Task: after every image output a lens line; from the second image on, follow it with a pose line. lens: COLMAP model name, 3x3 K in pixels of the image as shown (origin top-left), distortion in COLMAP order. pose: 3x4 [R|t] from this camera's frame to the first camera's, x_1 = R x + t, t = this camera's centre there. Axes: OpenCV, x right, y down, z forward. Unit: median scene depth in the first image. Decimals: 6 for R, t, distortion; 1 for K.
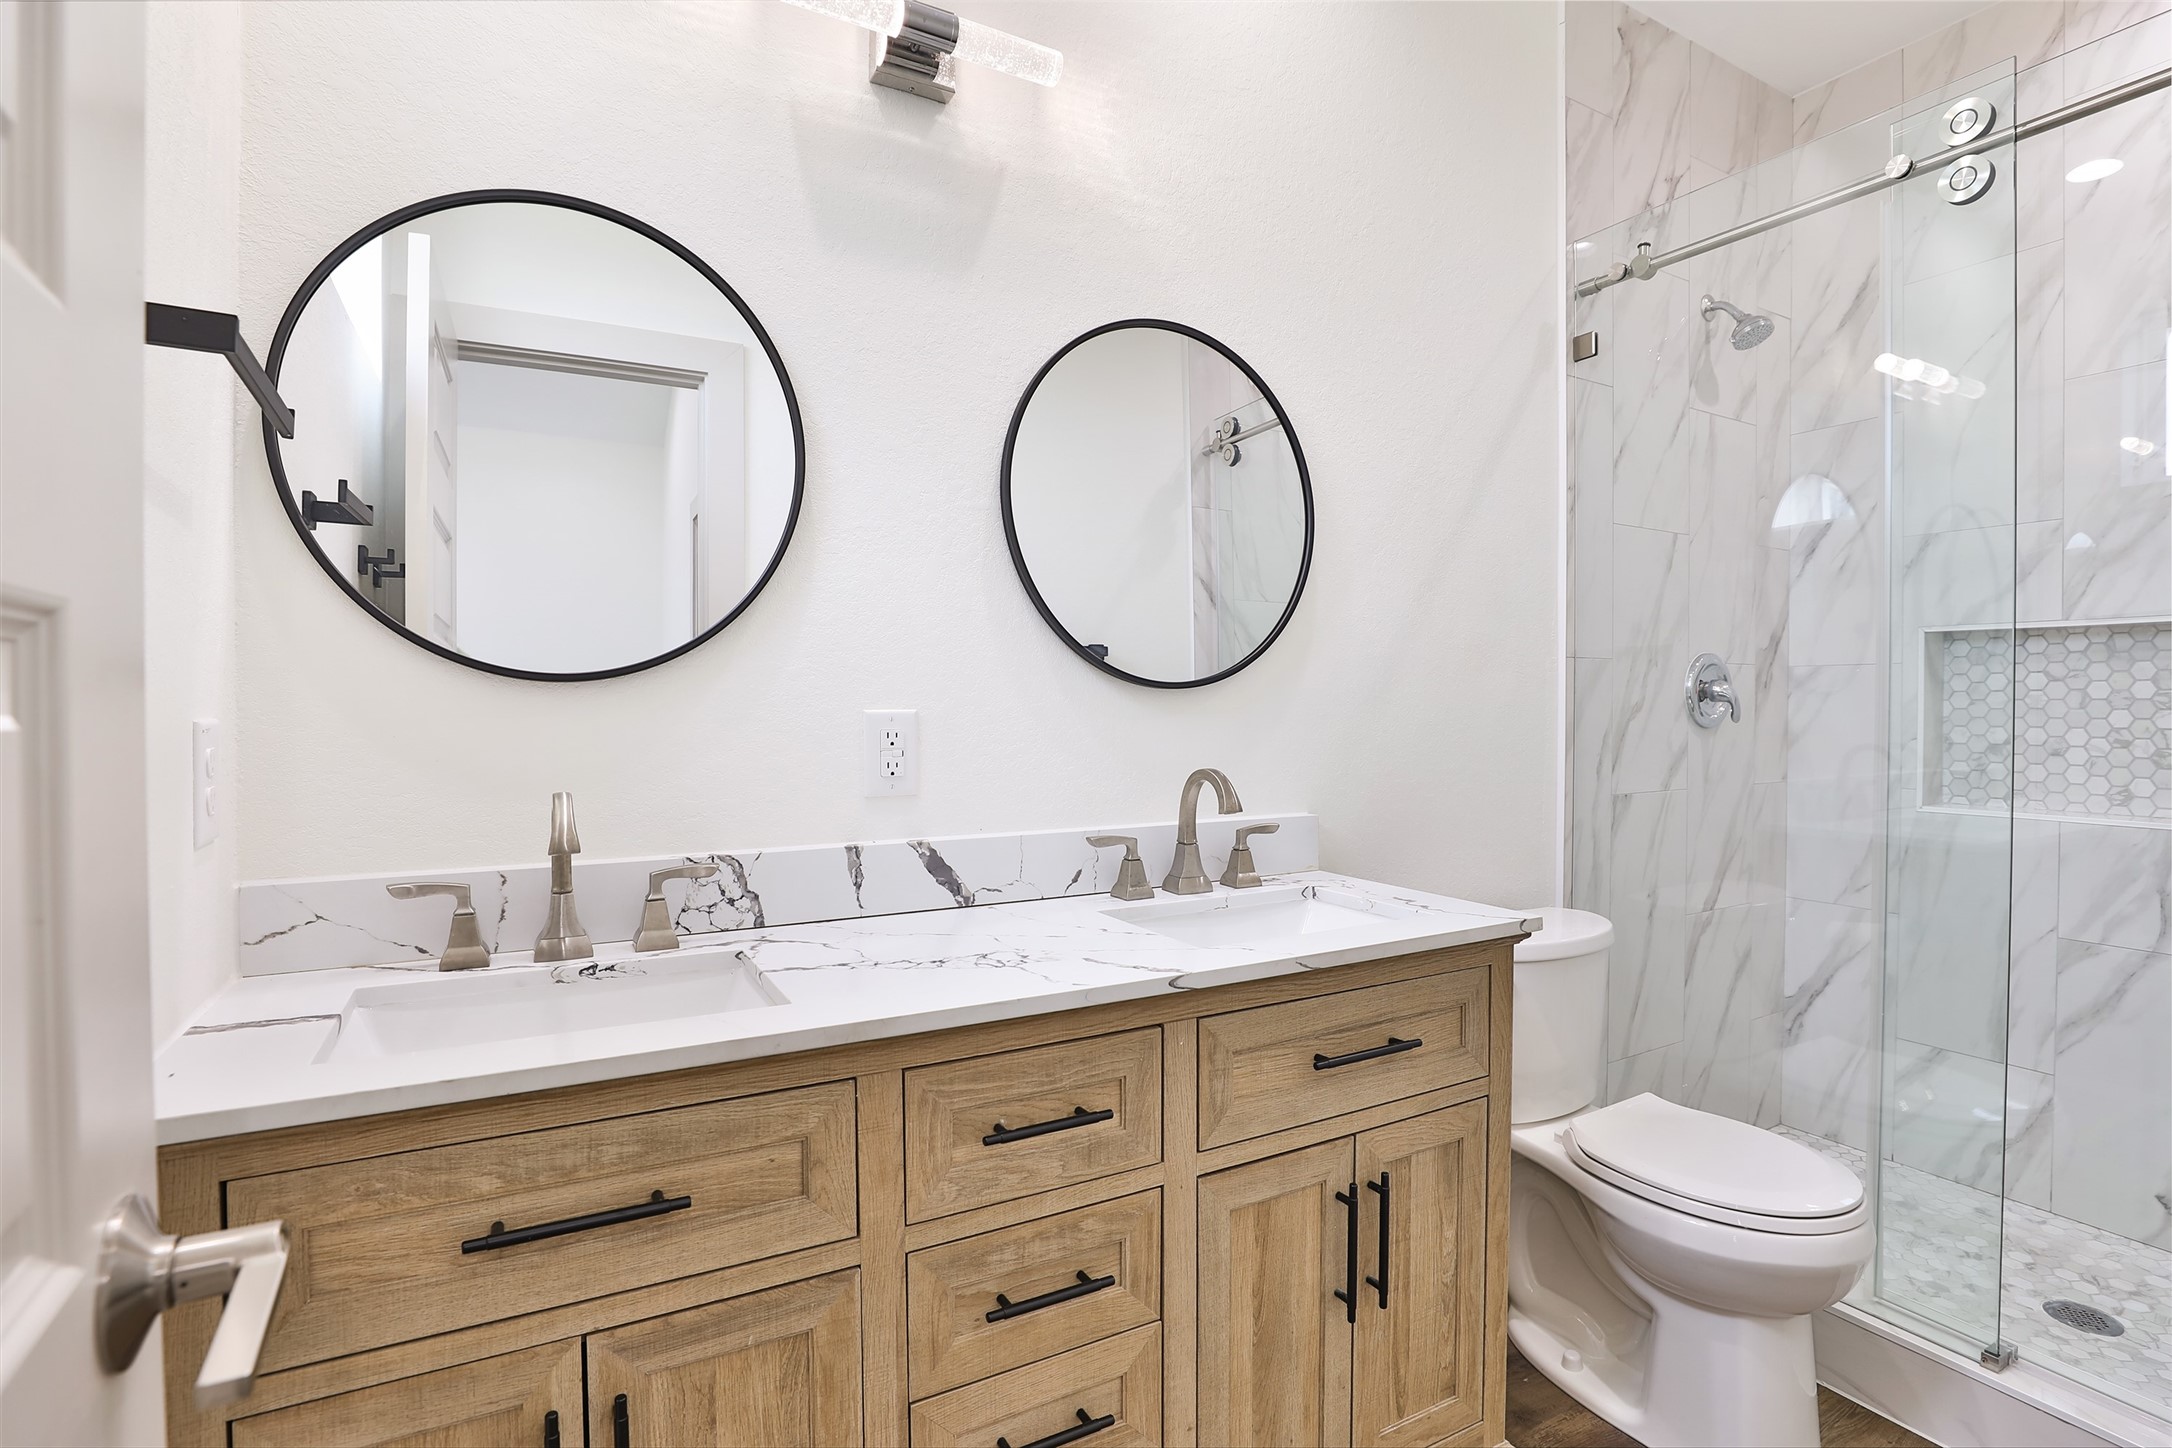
lens RADIAL K [[1045.5, 0, 1086.3], [0, 1045.5, 716.5], [0, 0, 1]] dist [-0.054698, 0.017290]
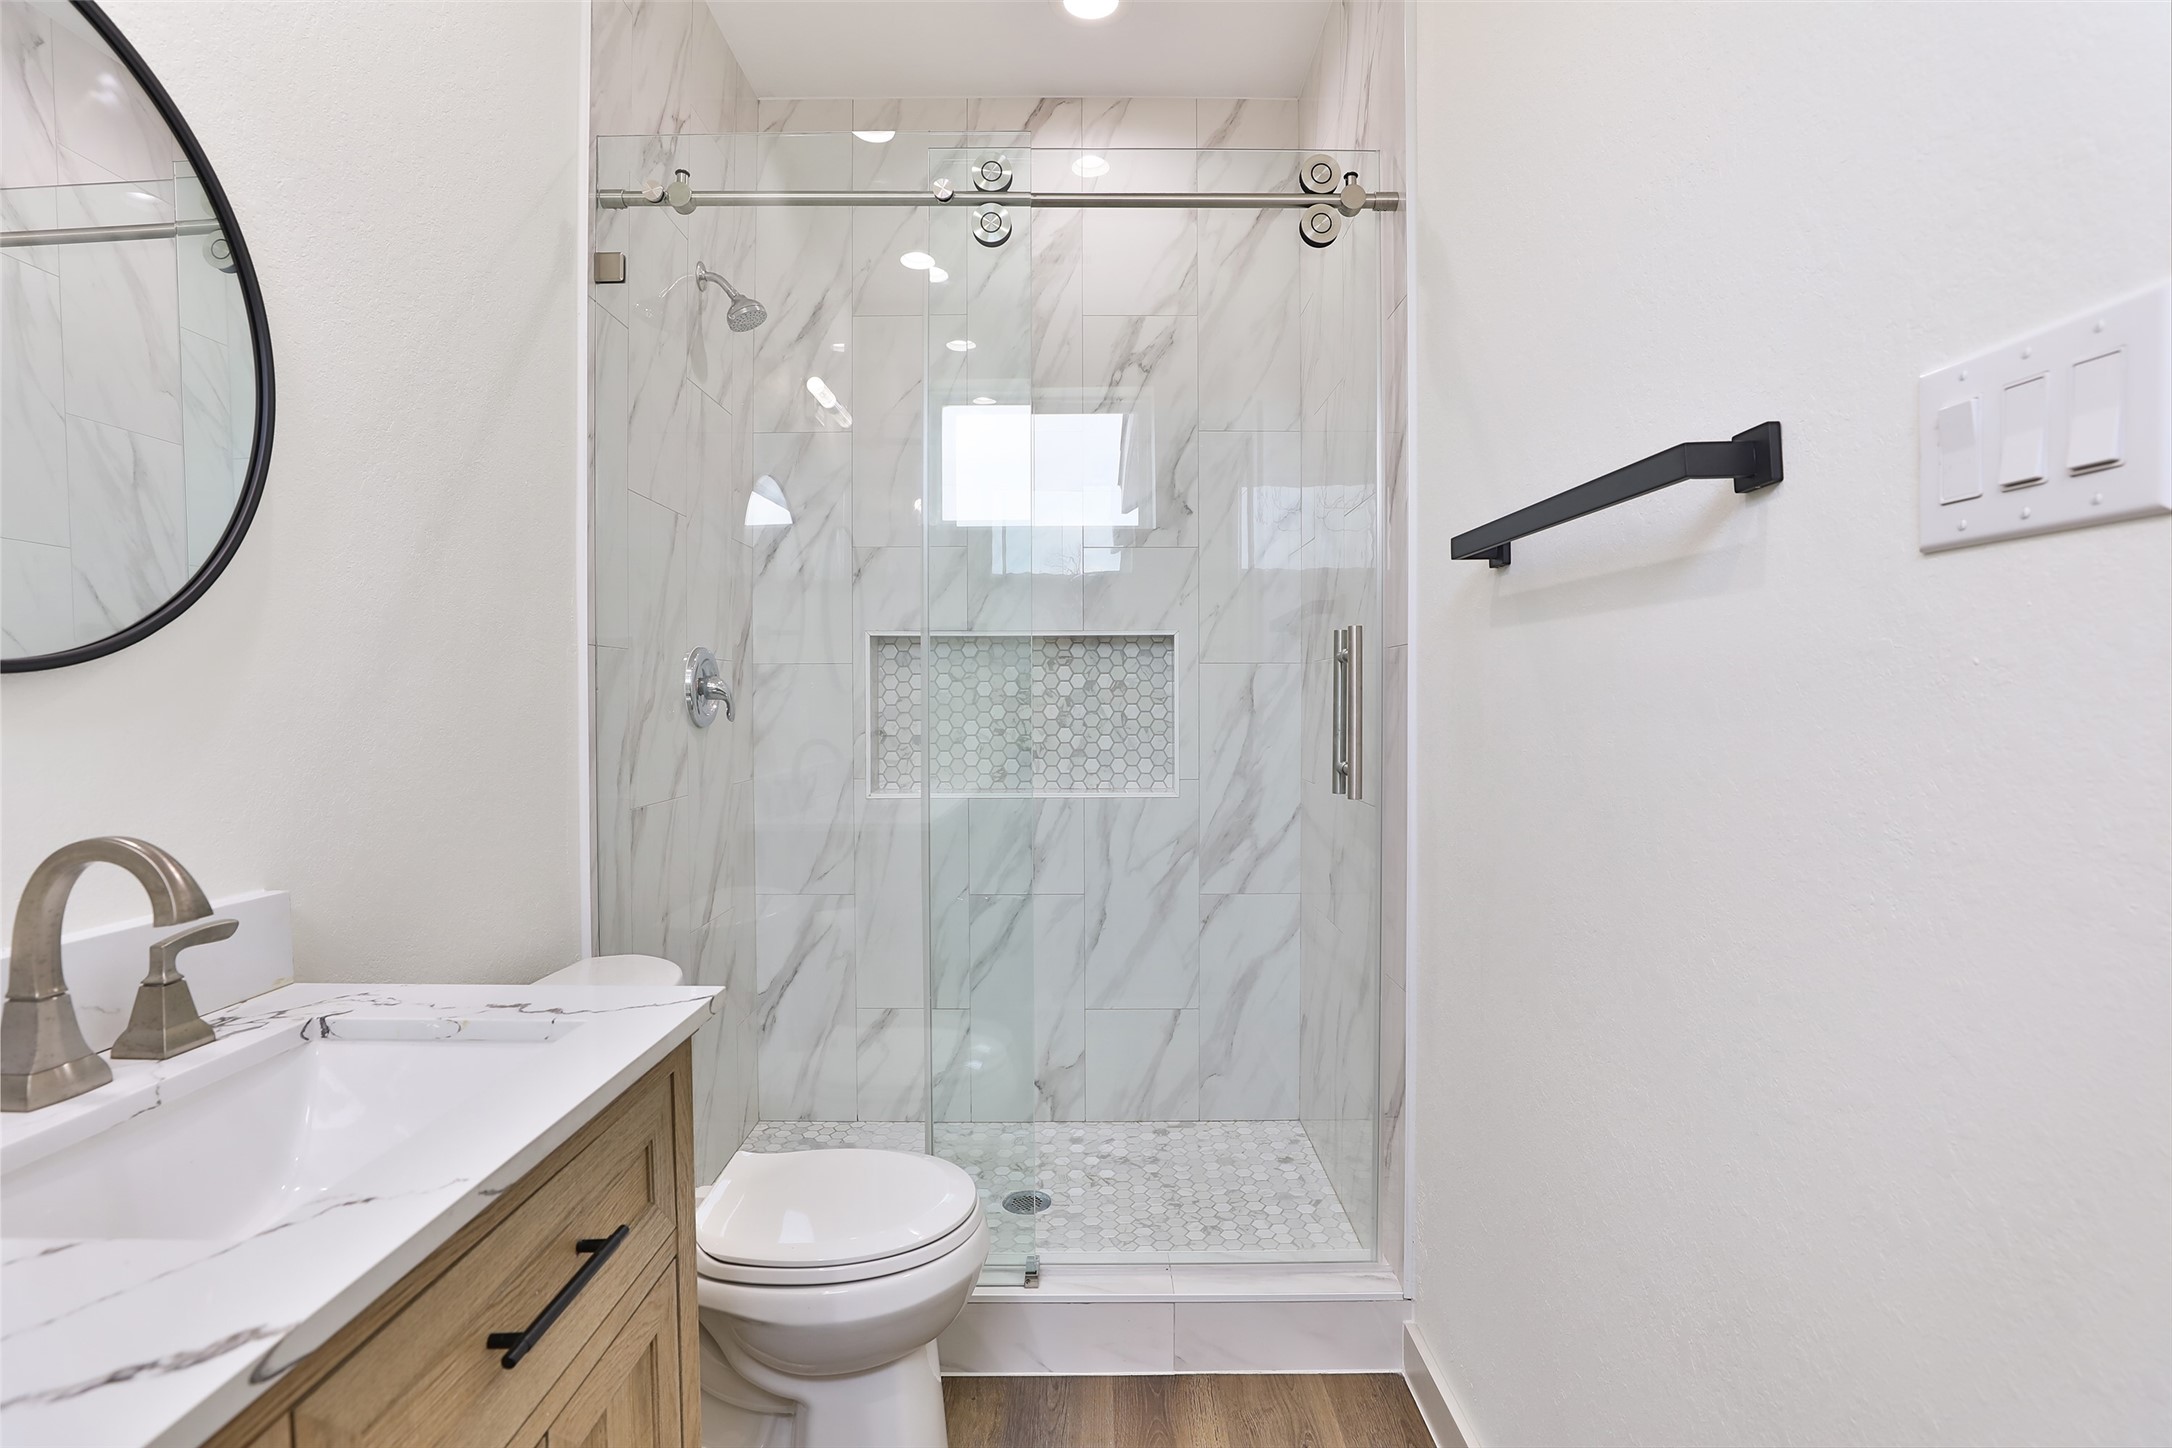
lens RADIAL K [[1045.5, 0, 1086.3], [0, 1045.5, 716.5], [0, 0, 1]] dist [-0.054698, 0.017290]
pose [[0.481232, -0.016016, 0.876447, -0.073856], [0.015385, 0.999833, 0.009823, -0.004252], [-0.876458, 0.008757, 0.481398, 0.358873]]
